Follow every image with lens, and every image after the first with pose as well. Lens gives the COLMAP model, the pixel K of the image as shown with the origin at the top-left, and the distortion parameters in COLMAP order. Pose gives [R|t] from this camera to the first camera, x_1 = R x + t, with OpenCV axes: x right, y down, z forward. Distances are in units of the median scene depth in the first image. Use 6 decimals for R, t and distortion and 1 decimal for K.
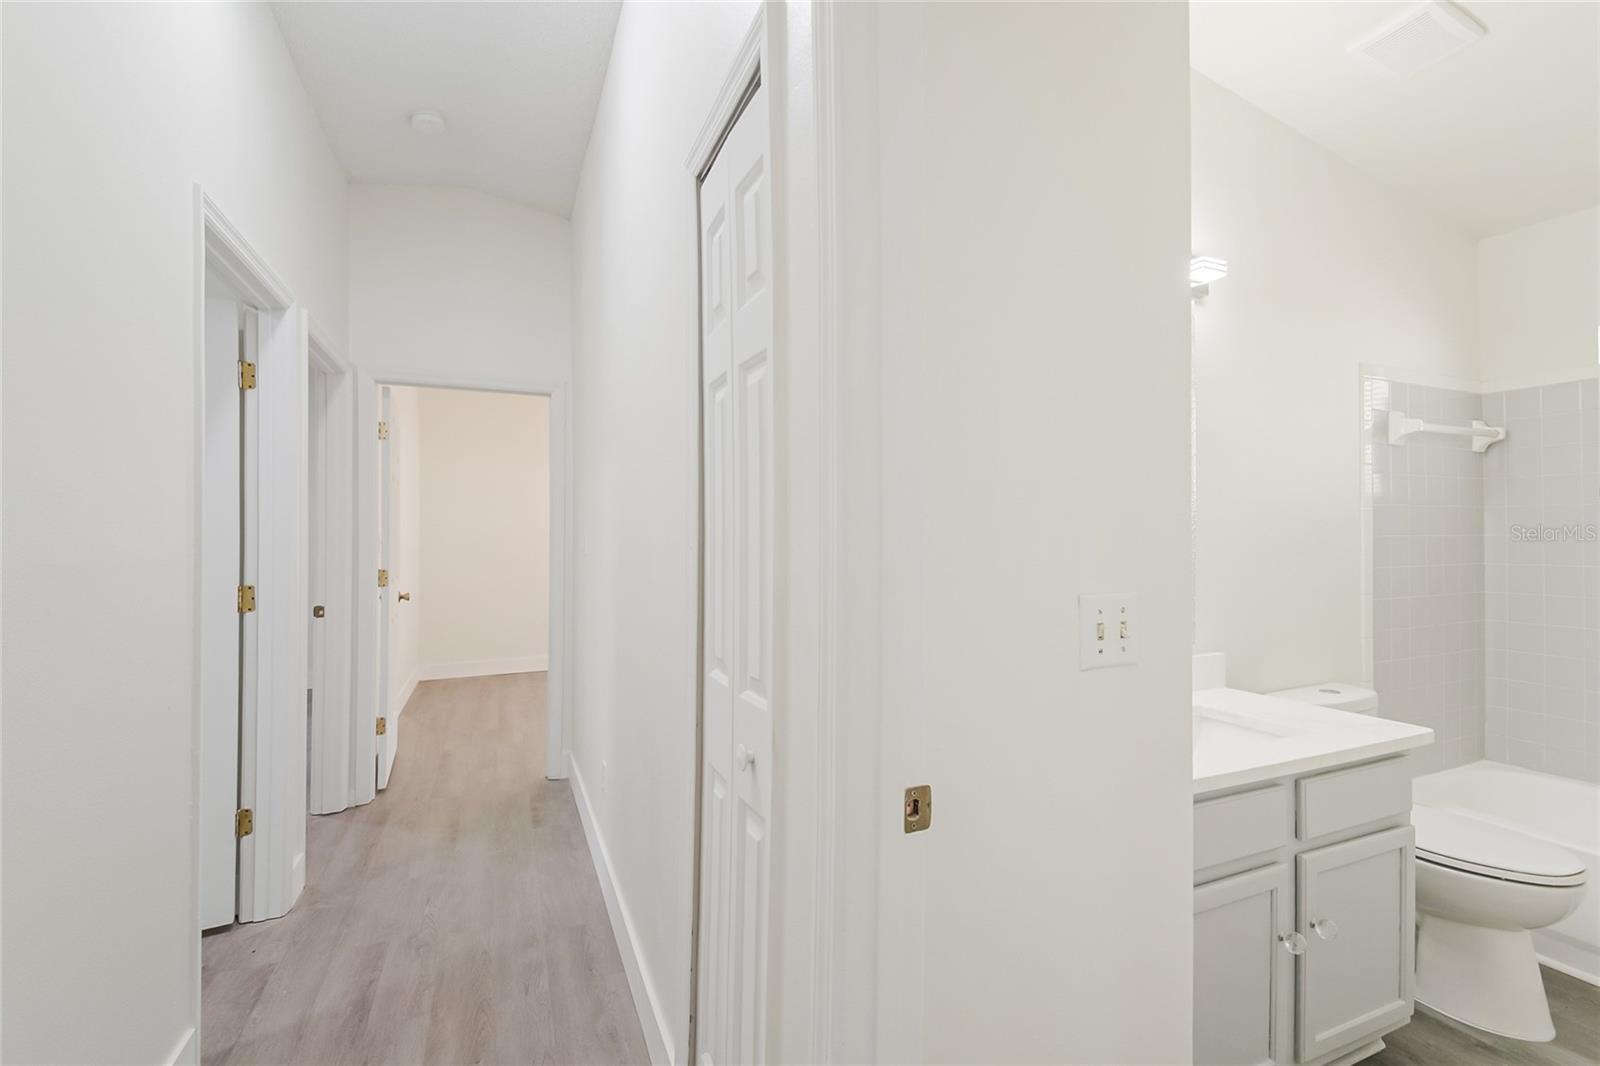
lens RADIAL K [[709.2, 0, 807.7], [0, 709.2, 535.2], [0, 0, 1]] dist [0.023227, -0.022699]
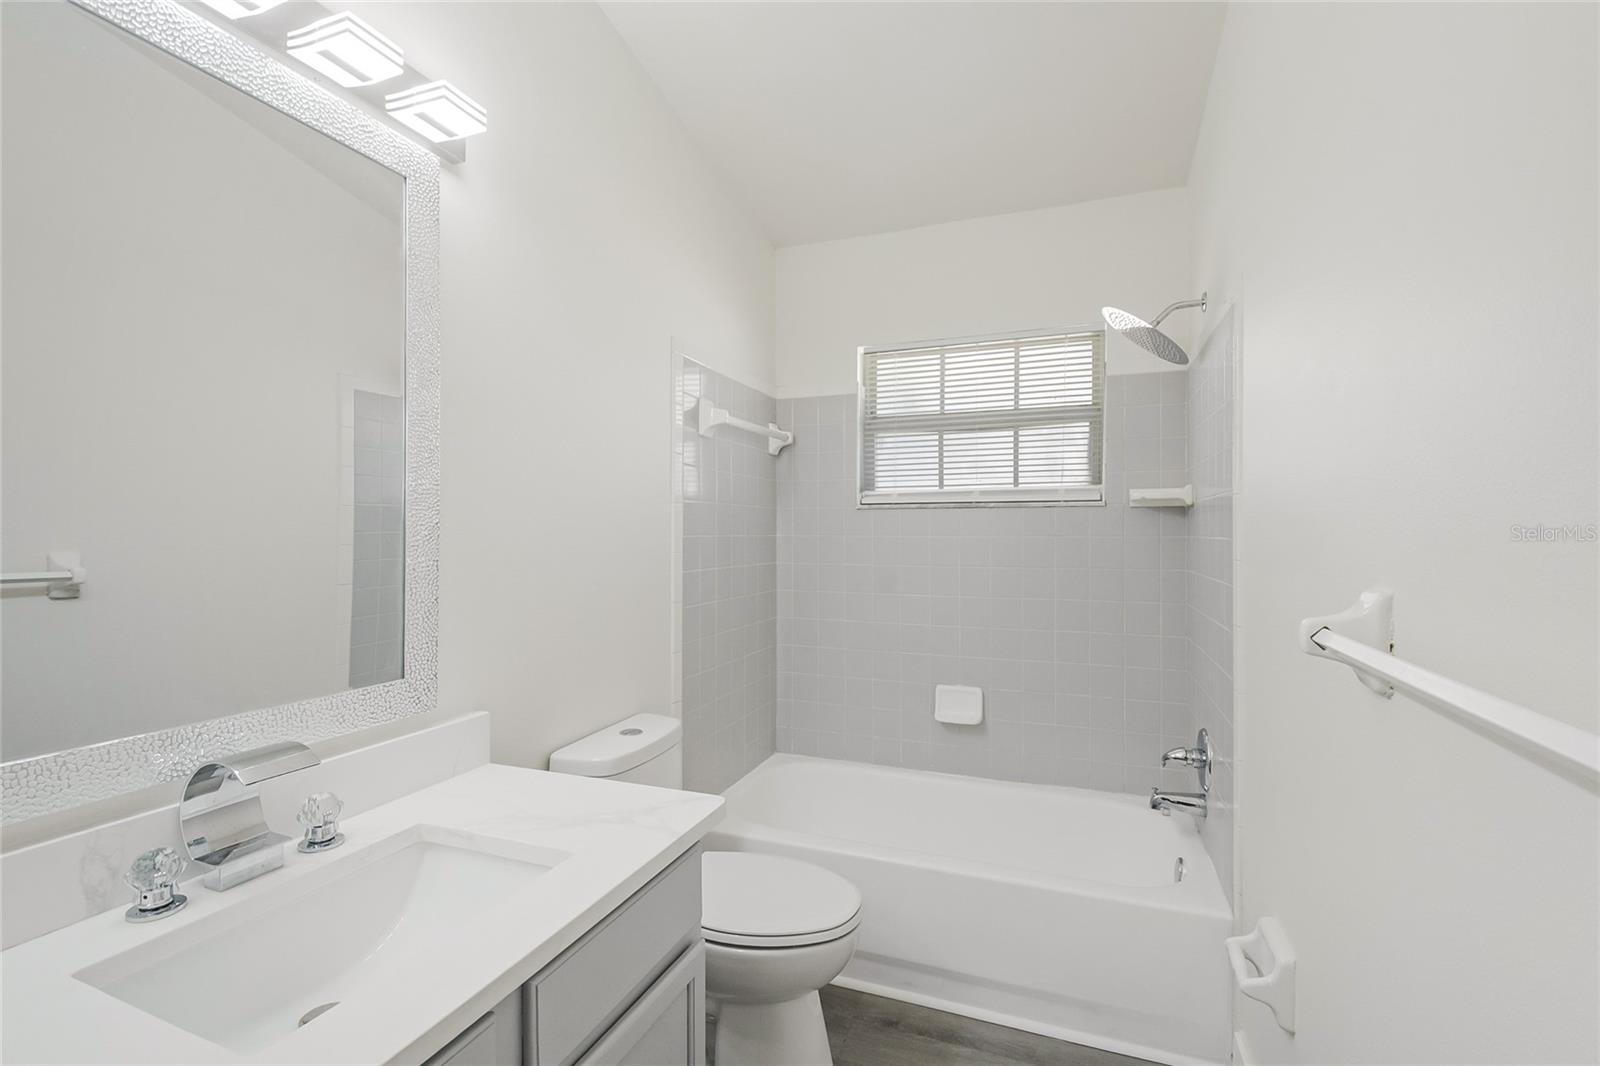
lens RADIAL K [[709.2, 0, 807.7], [0, 709.2, 535.2], [0, 0, 1]] dist [0.023227, -0.022699]
pose [[0.693822, 0.004931, 0.720130, 0.255478], [-0.008349, 0.999964, 0.001196, -0.002479], [-0.720098, -0.006842, 0.693838, 0.267765]]
